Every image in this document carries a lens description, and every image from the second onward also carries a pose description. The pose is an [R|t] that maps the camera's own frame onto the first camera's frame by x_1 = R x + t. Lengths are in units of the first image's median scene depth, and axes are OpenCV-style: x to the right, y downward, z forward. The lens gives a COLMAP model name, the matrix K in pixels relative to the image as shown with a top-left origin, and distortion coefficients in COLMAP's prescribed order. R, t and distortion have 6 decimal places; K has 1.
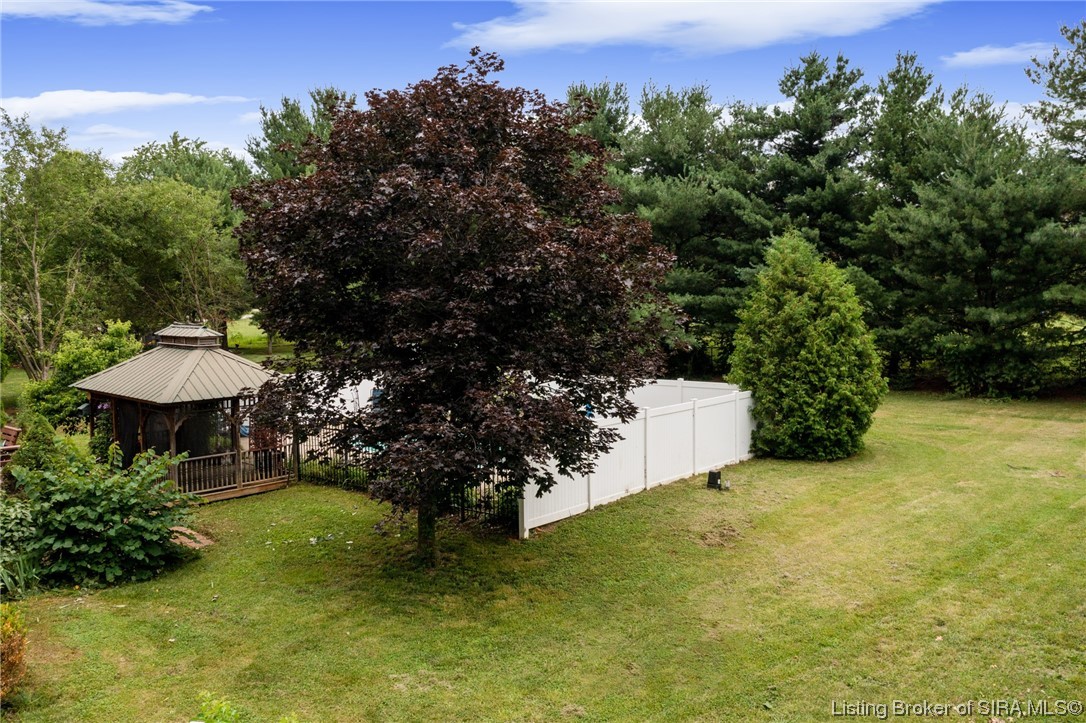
lens RADIAL K [[846.0, 0, 543.0], [0, 846.0, 361.5], [0, 0, 1]] dist [0.003296, 0.003397]
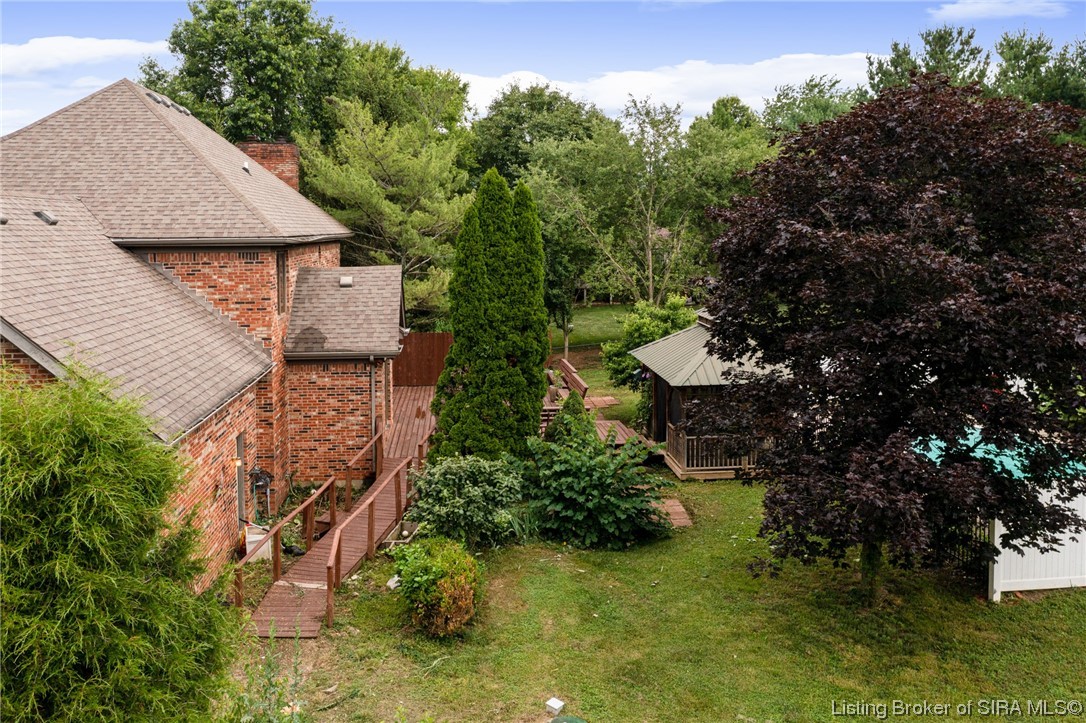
lens RADIAL K [[877.6, 0, 538.3], [0, 877.6, 321.4], [0, 0, 1]] dist [0.002775, 0.001704]
pose [[0.760876, 0.066844, -0.645445, 0.206259], [-0.053685, 0.997755, 0.040045, -0.097062], [0.646672, 0.004181, 0.762756, 0.016057]]
